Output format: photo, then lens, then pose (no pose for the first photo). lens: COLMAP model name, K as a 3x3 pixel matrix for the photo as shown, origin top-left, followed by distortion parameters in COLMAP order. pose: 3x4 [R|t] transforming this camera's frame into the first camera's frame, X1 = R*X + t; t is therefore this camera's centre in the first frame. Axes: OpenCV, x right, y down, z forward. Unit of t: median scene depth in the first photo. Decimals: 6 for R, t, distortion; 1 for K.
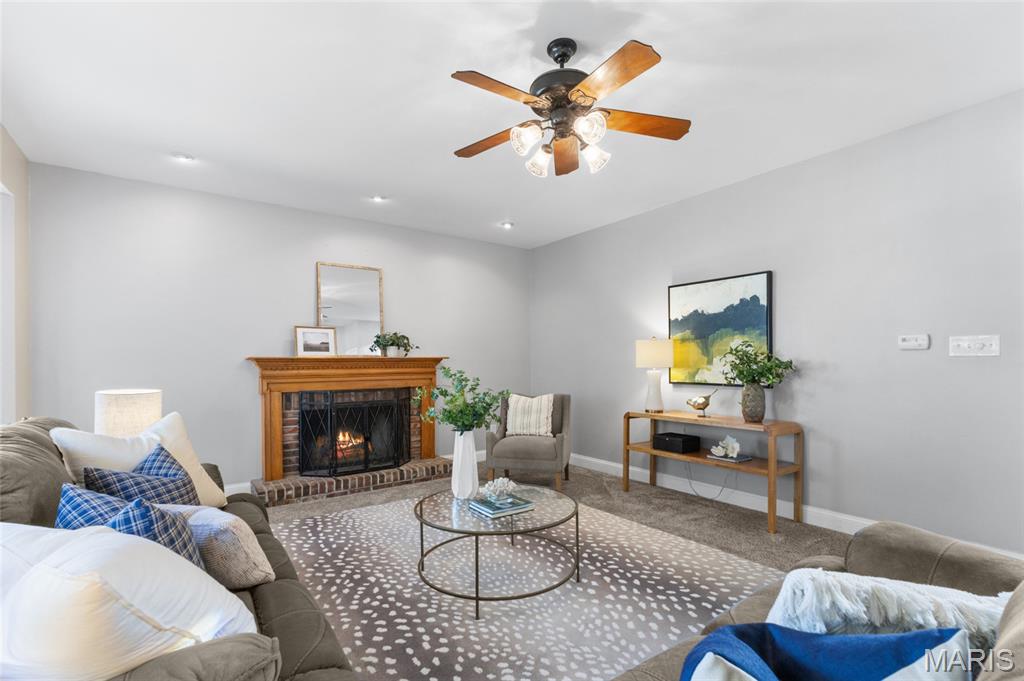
lens RADIAL K [[464.2, 0, 510.9], [0, 464.2, 360.1], [0, 0, 1]] dist [-0.000994, 0.000134]
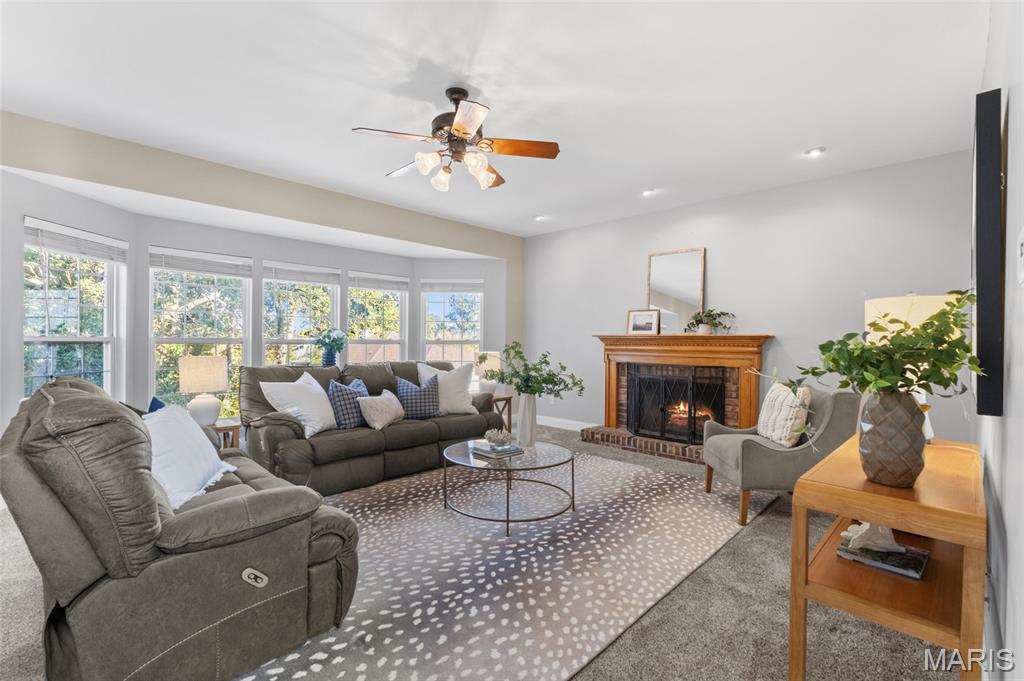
lens RADIAL K [[457.8, 0, 514.0], [0, 457.8, 338.6], [0, 0, 1]] dist [0.001130, 0.001186]
pose [[0.174656, 0.004143, -0.984621, 1.070104], [-0.006693, 0.999973, 0.003020, 0.001324], [0.984607, 0.006062, 0.174679, 0.717812]]
